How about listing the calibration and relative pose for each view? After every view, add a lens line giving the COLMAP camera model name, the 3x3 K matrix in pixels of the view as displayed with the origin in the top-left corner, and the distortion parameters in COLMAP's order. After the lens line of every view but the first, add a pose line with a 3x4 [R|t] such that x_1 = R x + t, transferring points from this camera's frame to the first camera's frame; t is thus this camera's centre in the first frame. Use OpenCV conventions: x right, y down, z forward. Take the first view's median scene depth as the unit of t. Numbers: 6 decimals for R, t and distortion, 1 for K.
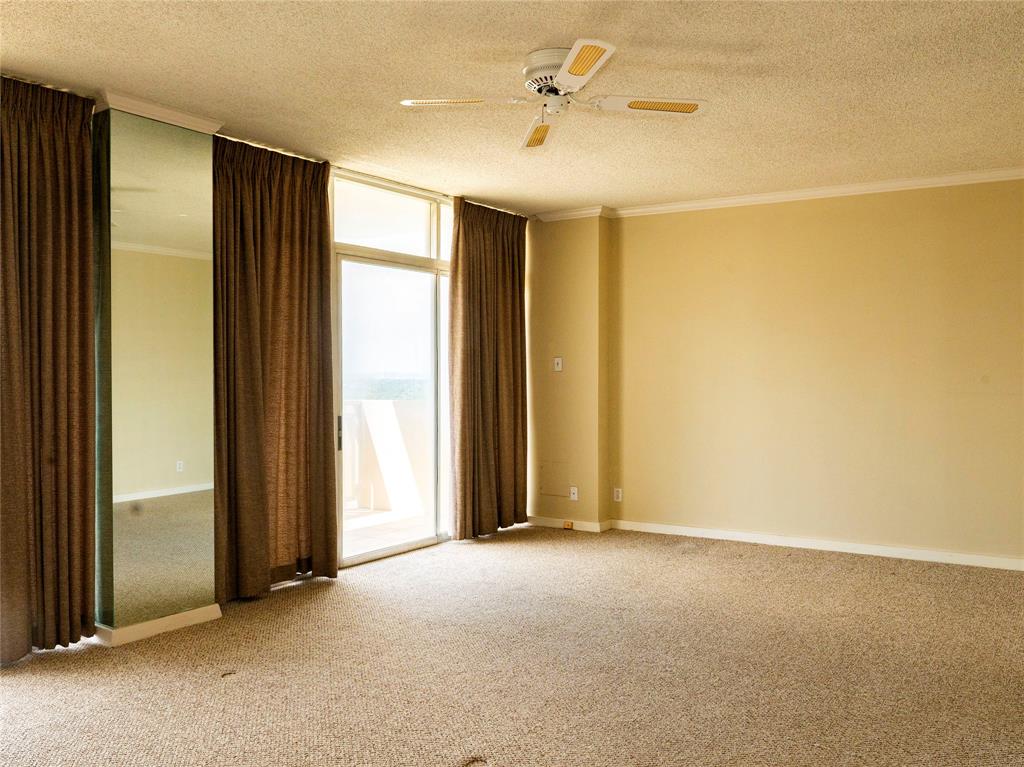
lens RADIAL K [[820.3, 0, 516.0], [0, 820.3, 387.8], [0, 0, 1]] dist [0.000630, -0.002820]
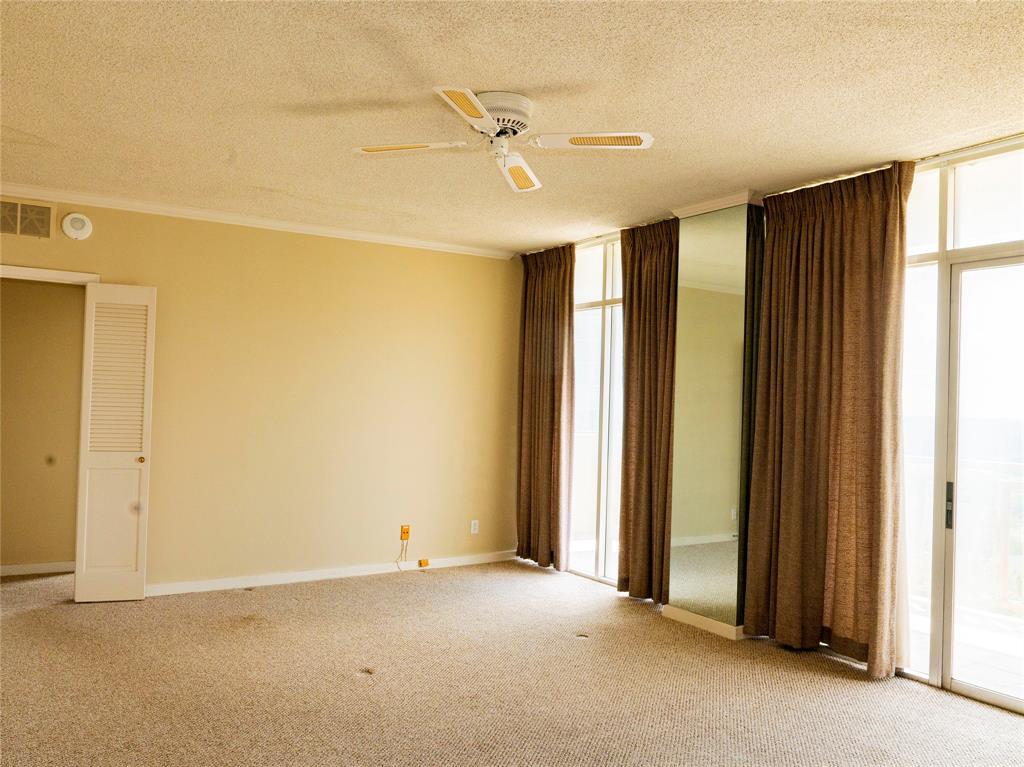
lens RADIAL K [[820.3, 0, 516.0], [0, 820.3, 387.8], [0, 0, 1]] dist [0.000630, -0.002820]
pose [[-0.375794, -0.031746, -0.926159, 0.774050], [-0.052324, 0.998546, -0.012997, -0.025151], [0.925225, 0.043577, -0.376909, 1.137755]]
